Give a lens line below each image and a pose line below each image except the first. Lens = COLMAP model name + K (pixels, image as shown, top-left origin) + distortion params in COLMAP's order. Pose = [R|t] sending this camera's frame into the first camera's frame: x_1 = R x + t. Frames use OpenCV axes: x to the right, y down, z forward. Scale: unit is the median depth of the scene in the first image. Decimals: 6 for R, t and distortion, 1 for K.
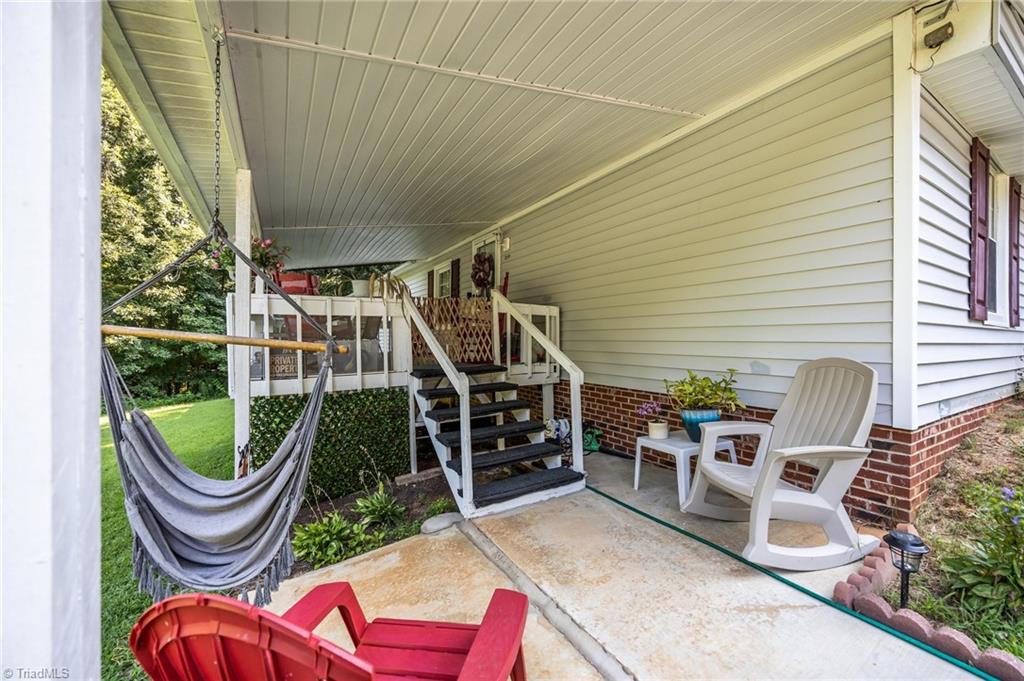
lens RADIAL K [[392.2, 0, 515.8], [0, 392.2, 341.6], [0, 0, 1]] dist [-0.001527, -0.000117]
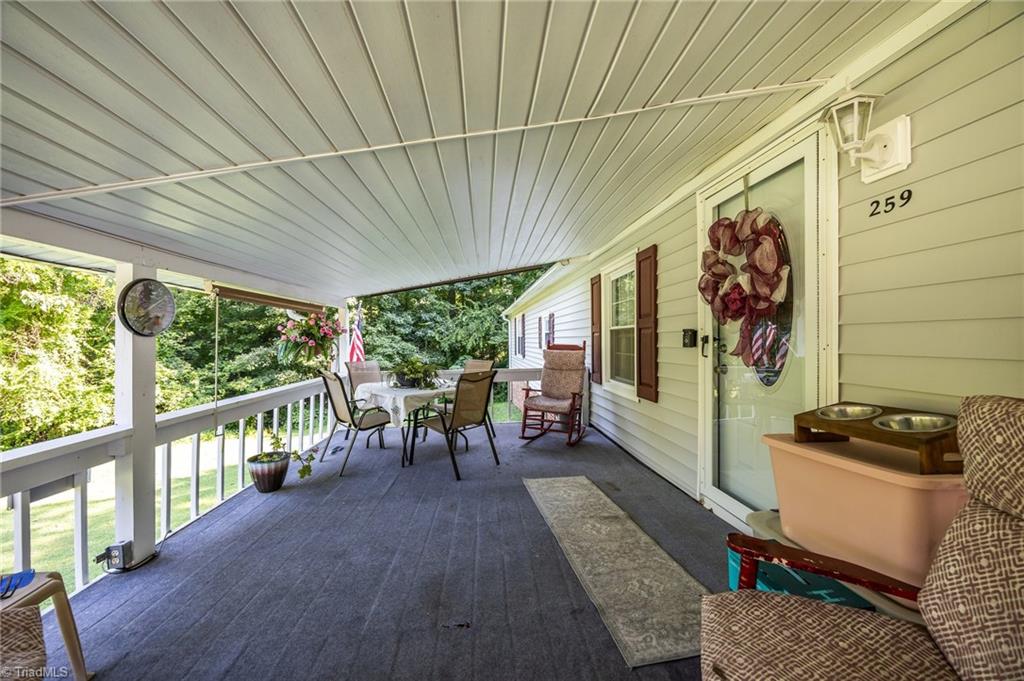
lens RADIAL K [[392.2, 0, 512.0], [0, 392.2, 338.6], [0, 0, 1]] dist [-0.001527, -0.000117]
pose [[0.896552, -0.014898, -0.442688, -0.094207], [0.012620, 0.999888, -0.008092, -0.102993], [0.442759, 0.001668, 0.896639, 0.525582]]
